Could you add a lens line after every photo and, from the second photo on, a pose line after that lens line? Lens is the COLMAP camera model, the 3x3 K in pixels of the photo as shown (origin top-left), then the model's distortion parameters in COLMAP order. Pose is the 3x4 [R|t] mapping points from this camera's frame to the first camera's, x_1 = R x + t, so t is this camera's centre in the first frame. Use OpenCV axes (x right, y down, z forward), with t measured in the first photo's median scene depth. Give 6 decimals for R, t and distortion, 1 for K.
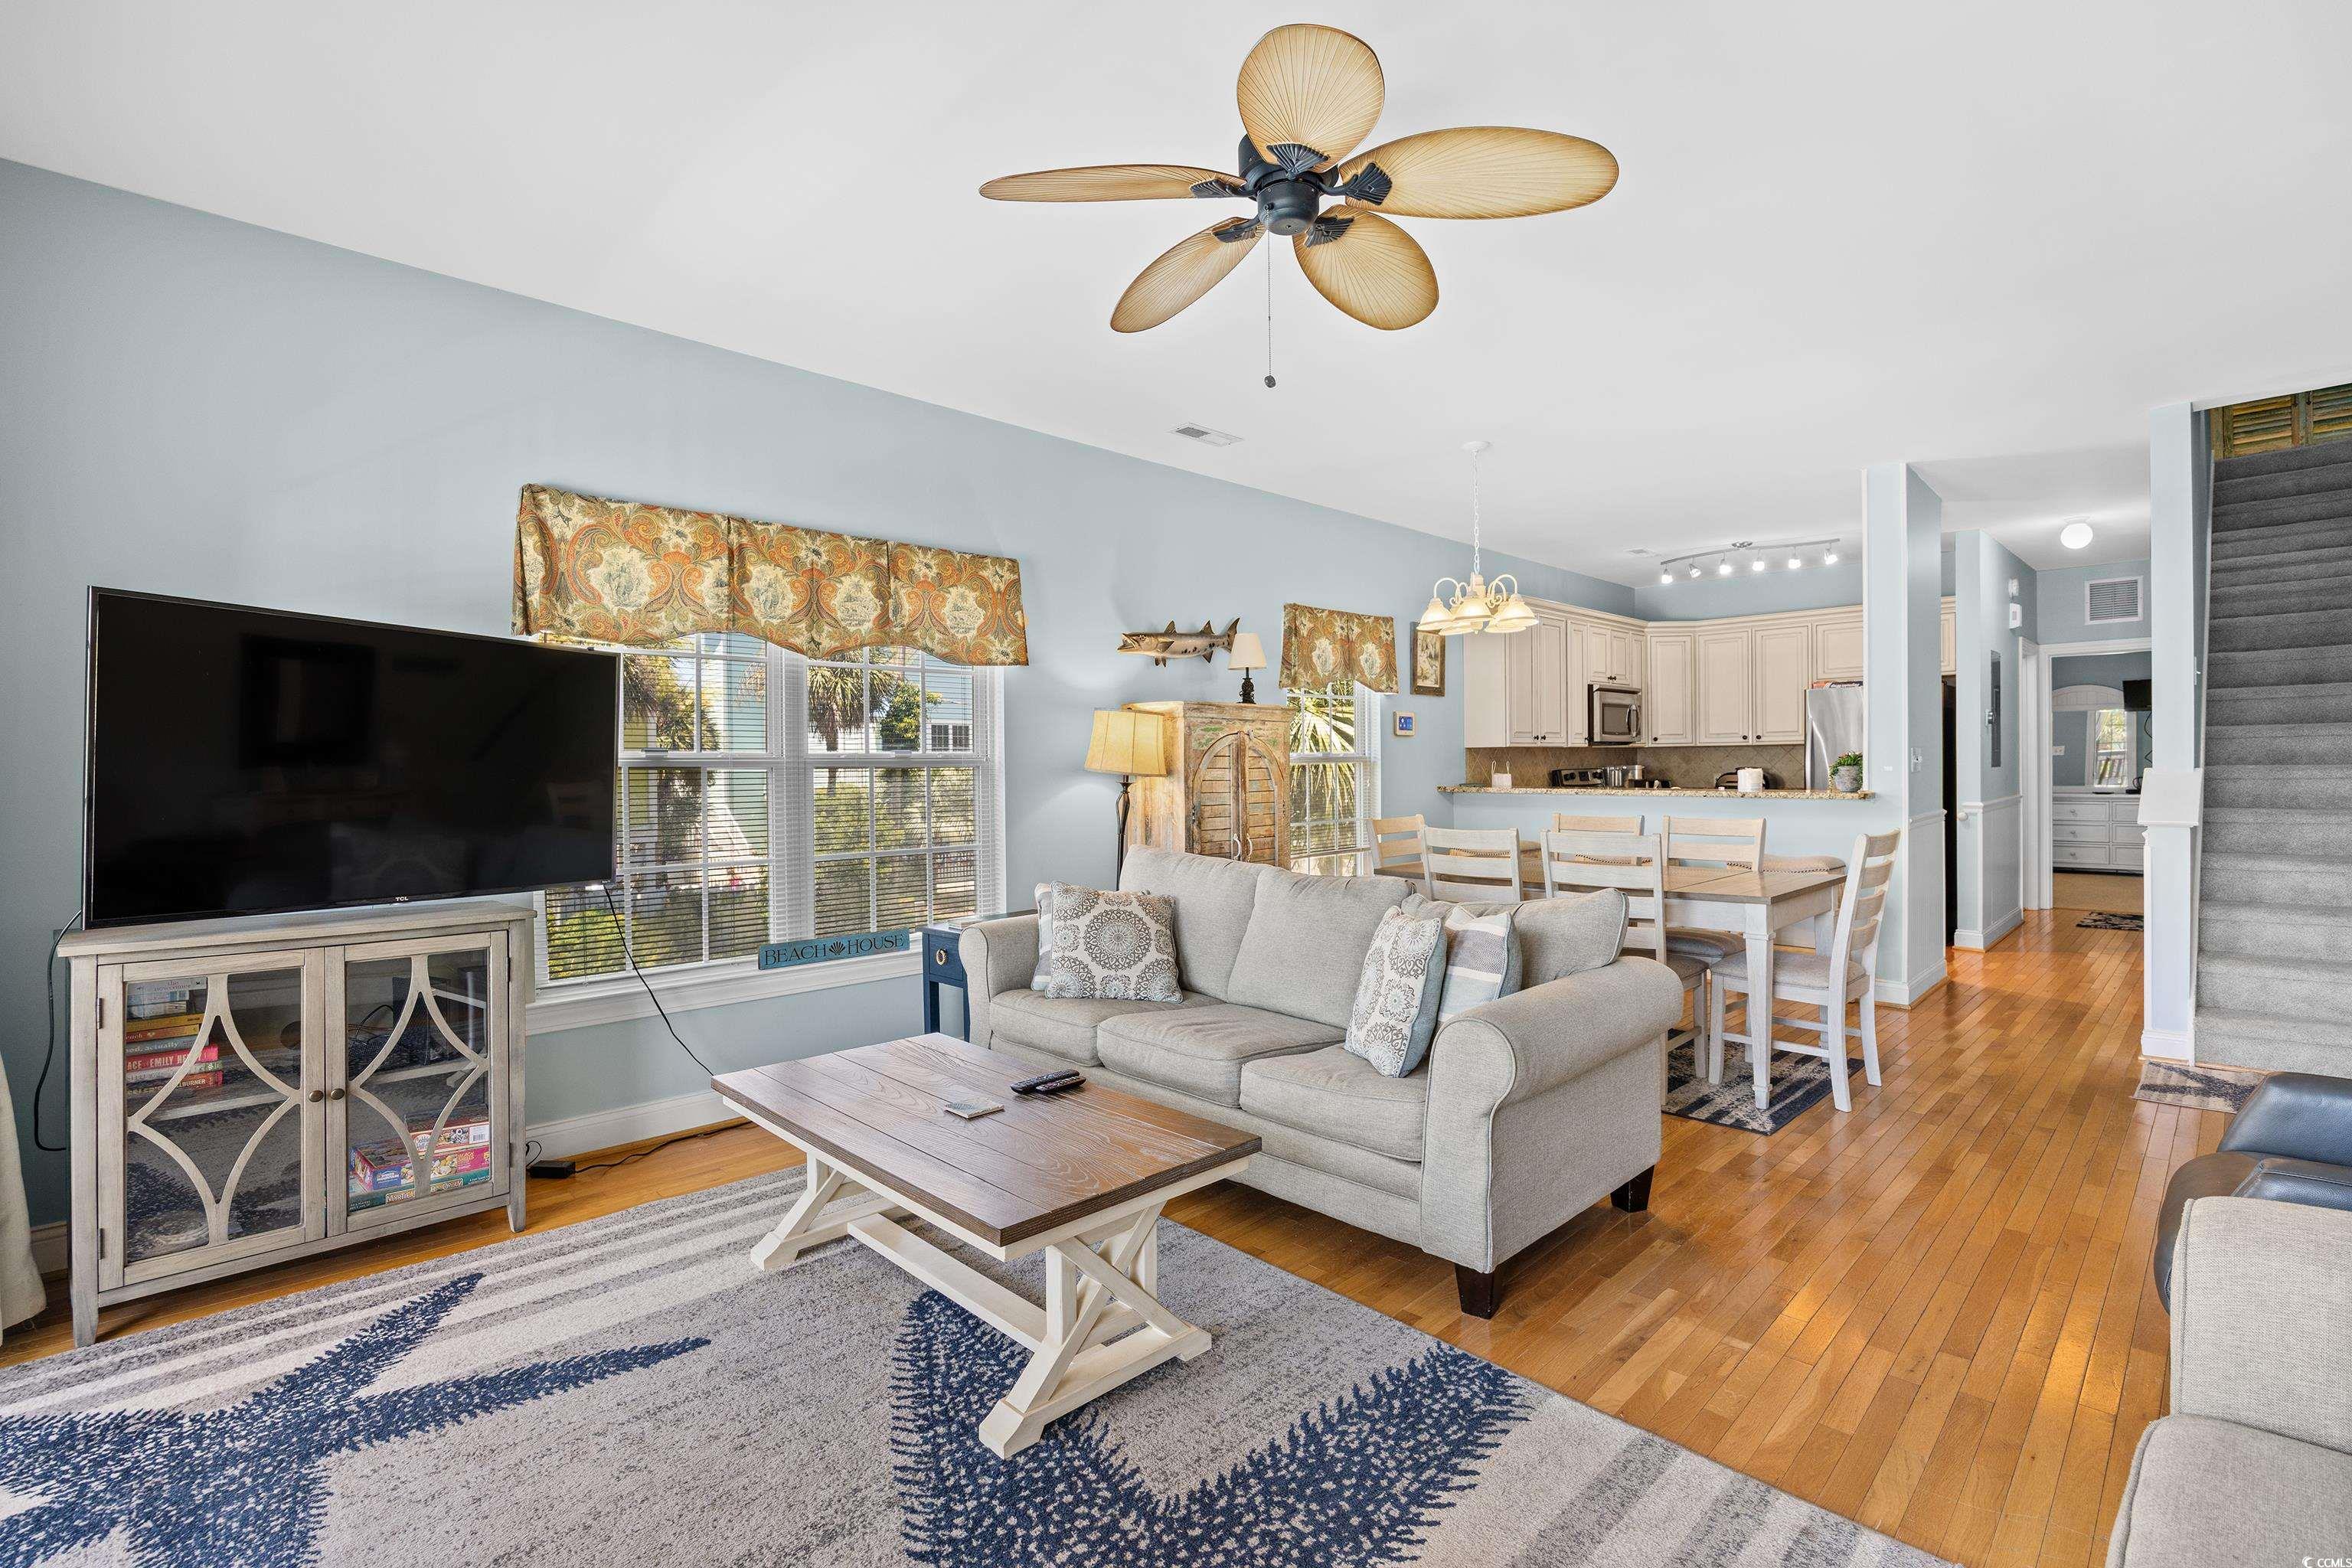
lens RADIAL K [[1078.7, 0, 1165.3], [0, 1078.7, 779.2], [0, 0, 1]] dist [-0.019181, 0.002542]
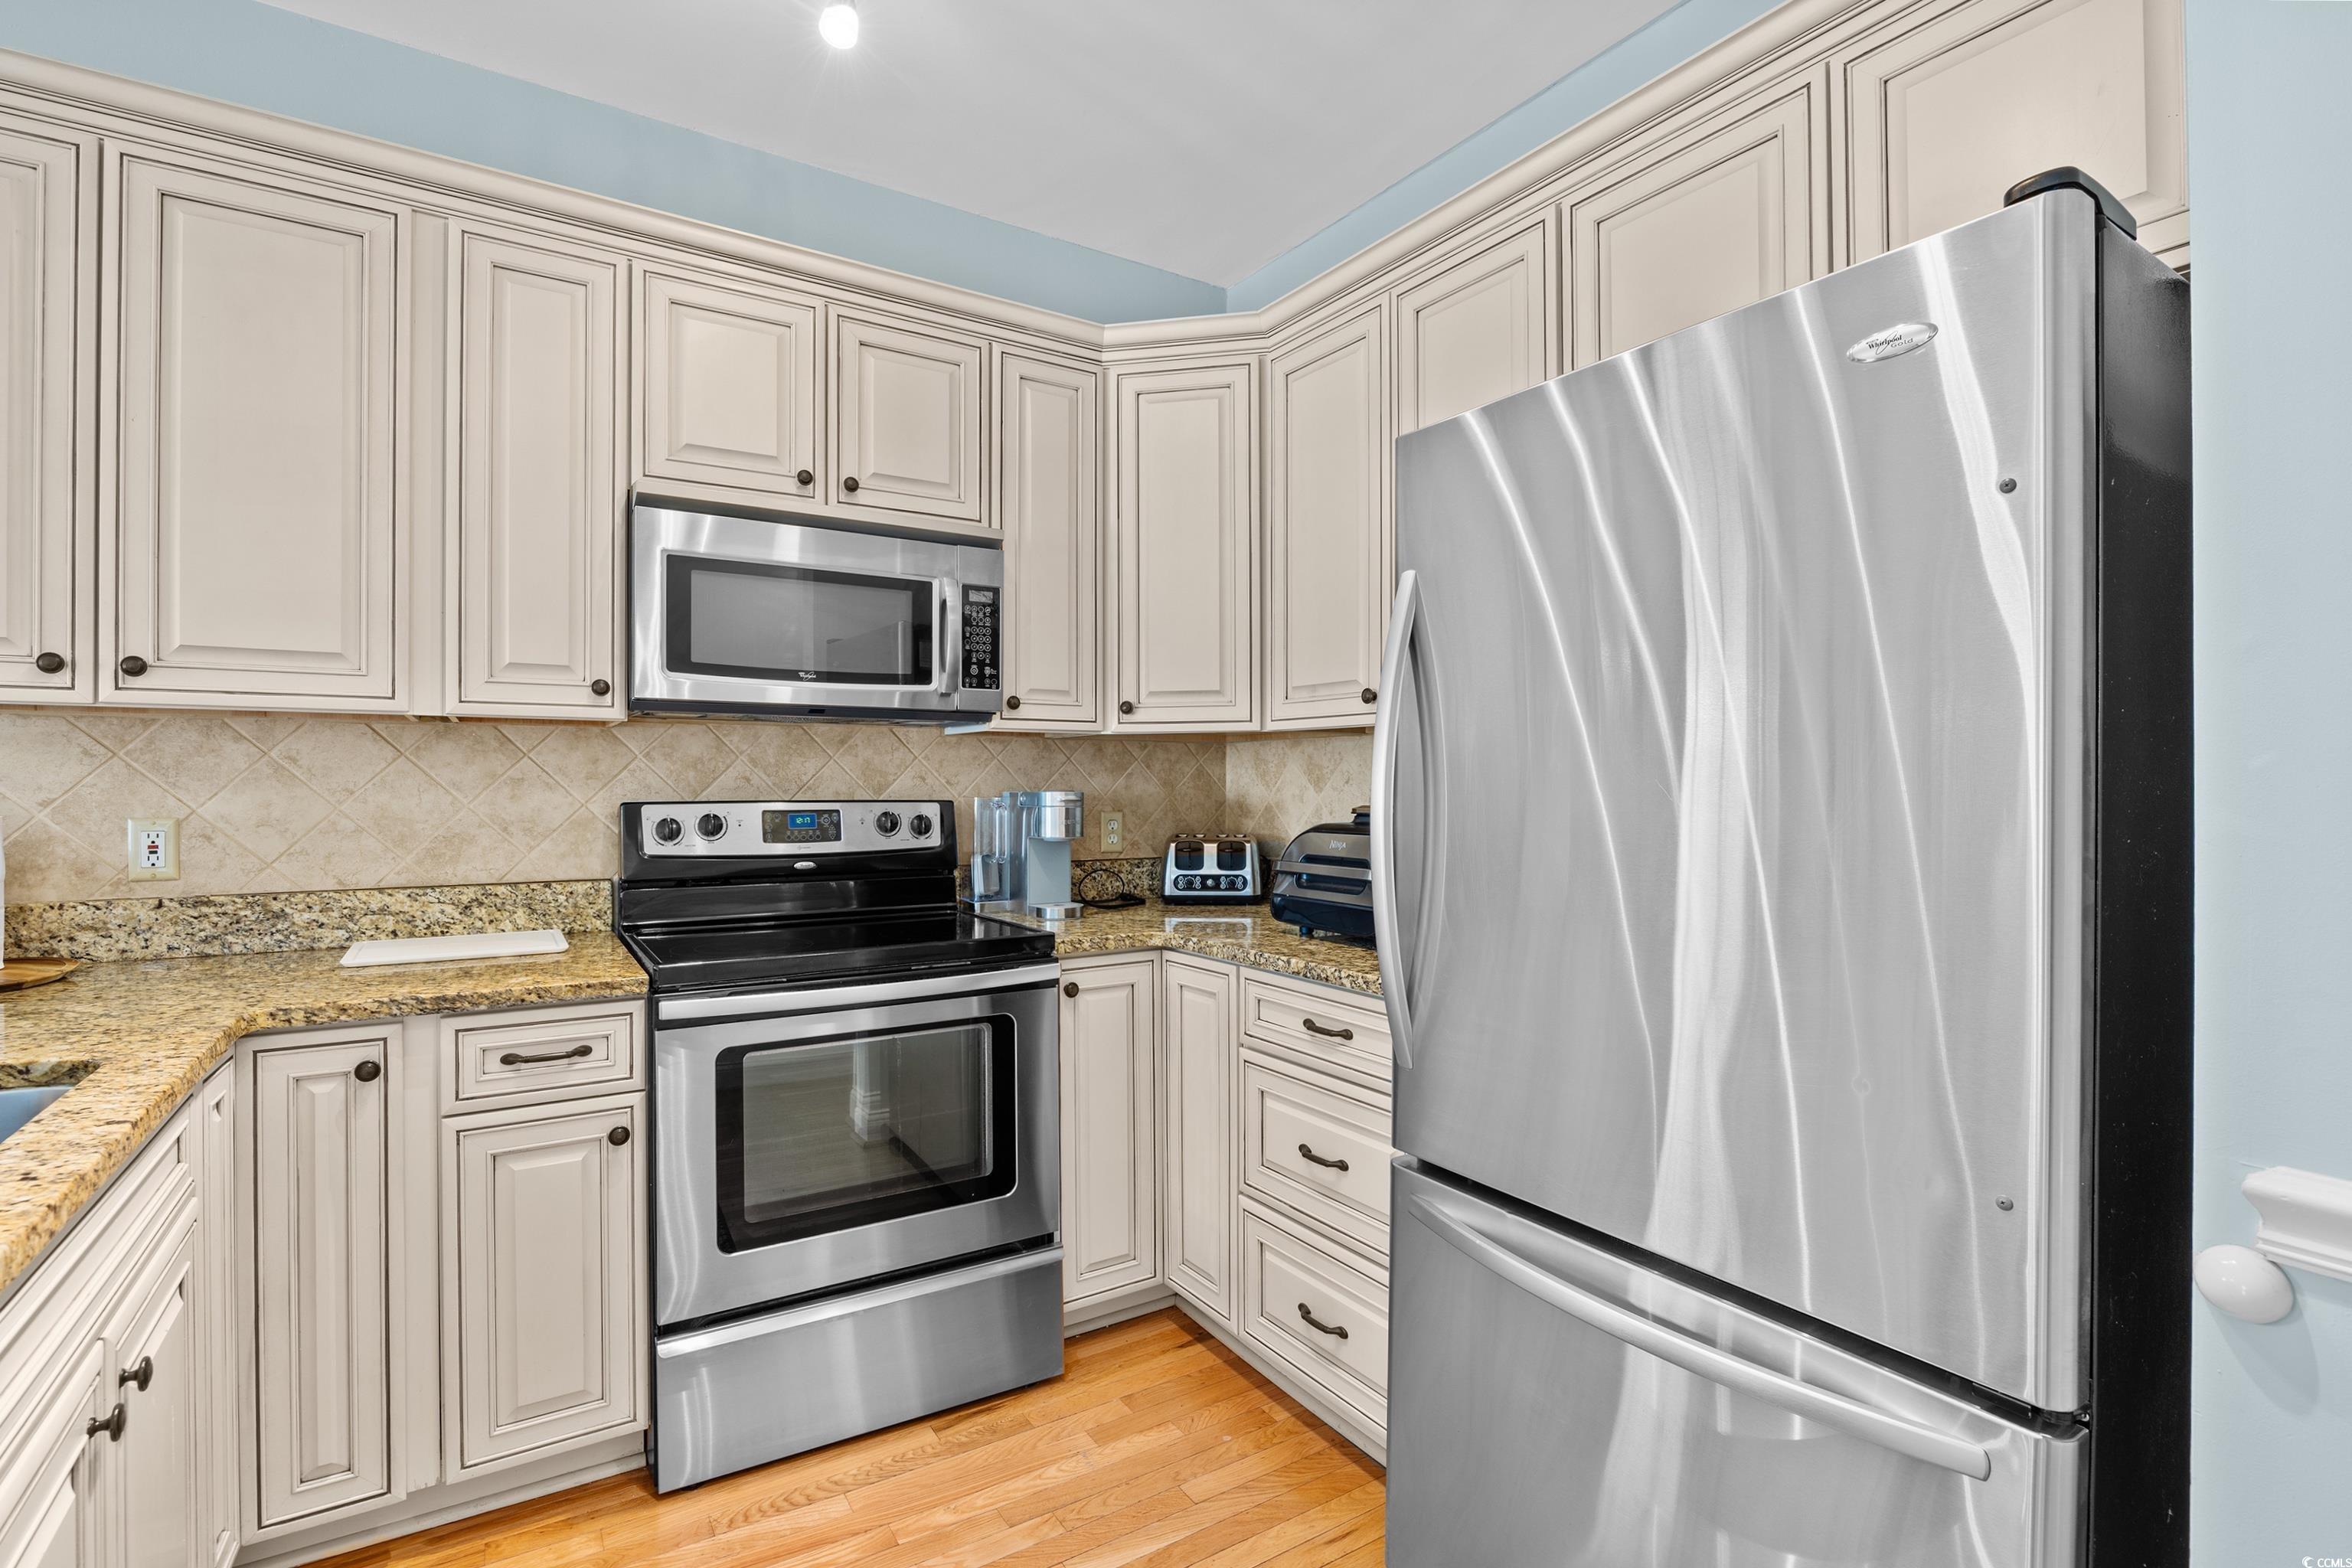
lens RADIAL K [[1078.7, 0, 1174.2], [0, 1078.7, 786.9], [0, 0, 1]] dist [-0.019181, 0.002542]
pose [[0.979430, 0.016387, -0.201118, 0.847297], [-0.018646, 0.999782, -0.009343, -0.019767], [0.200921, 0.012901, 0.979522, 1.118911]]
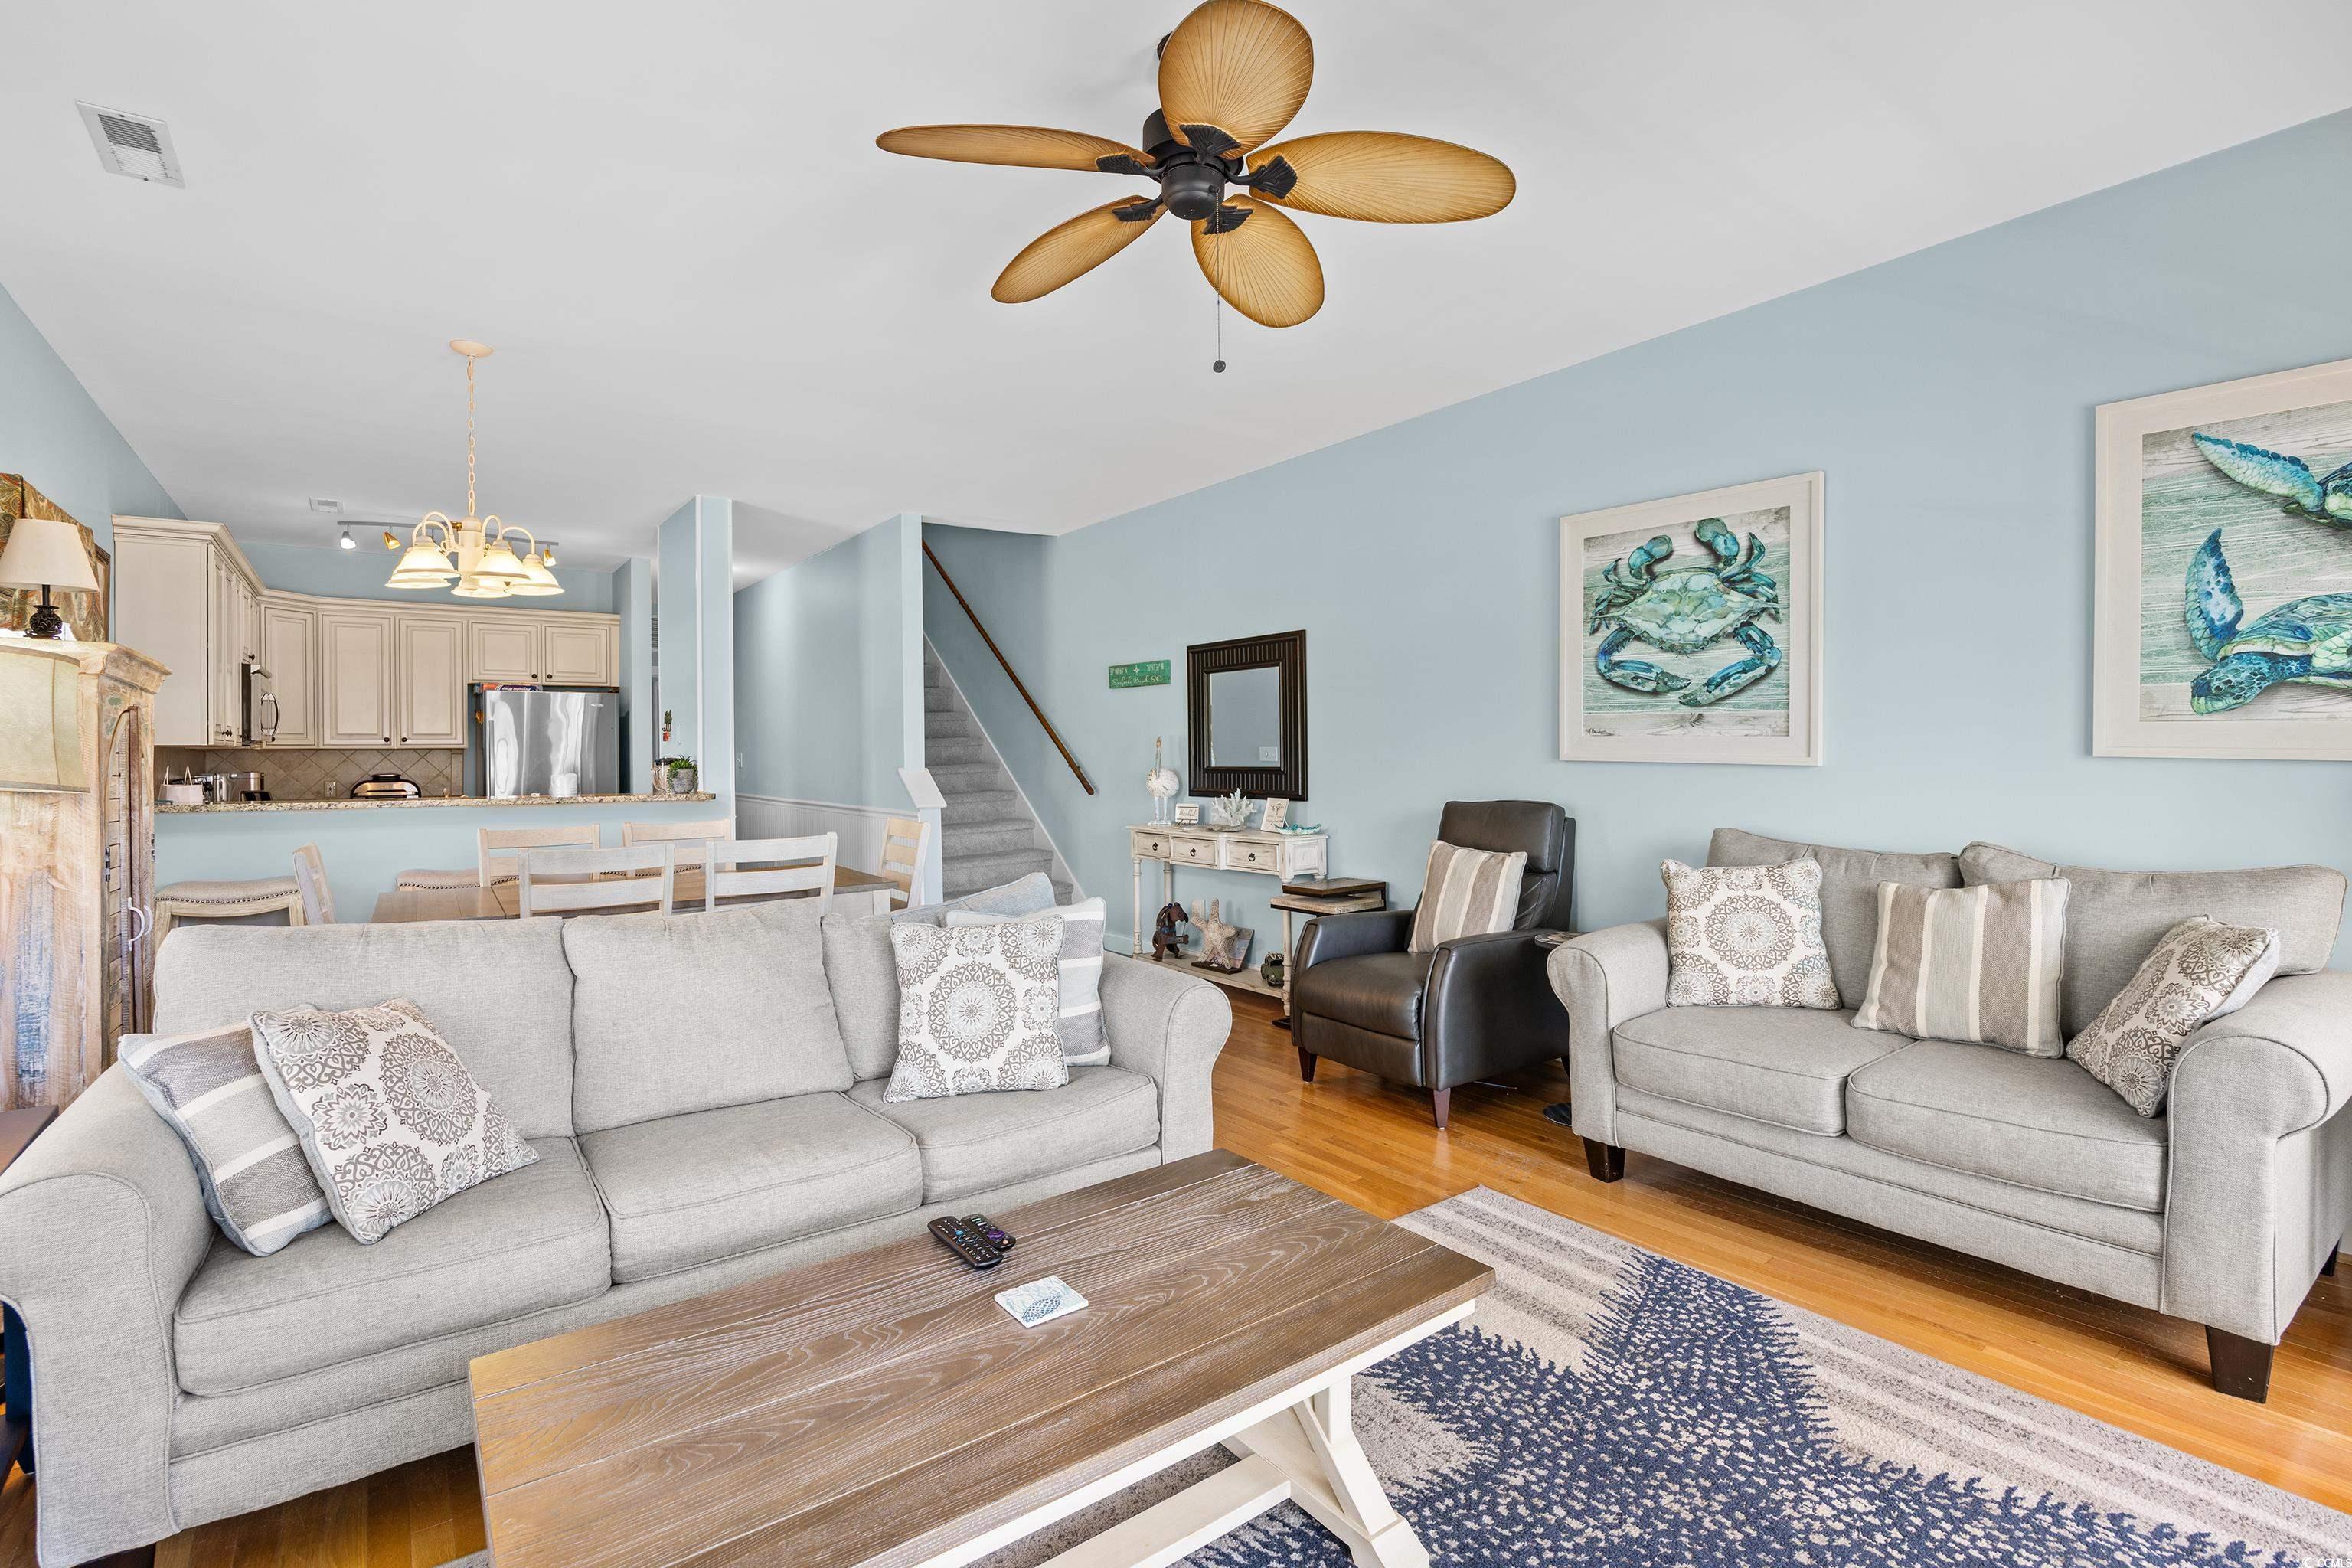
lens RADIAL K [[1078.7, 0, 1176.8], [0, 1078.7, 755.9], [0, 0, 1]] dist [-0.019181, 0.002542]
pose [[0.132331, 0.005996, 0.991187, -0.366017], [0.023197, 0.999689, -0.009144, -0.003195], [-0.990934, 0.024203, 0.132151, 0.384021]]
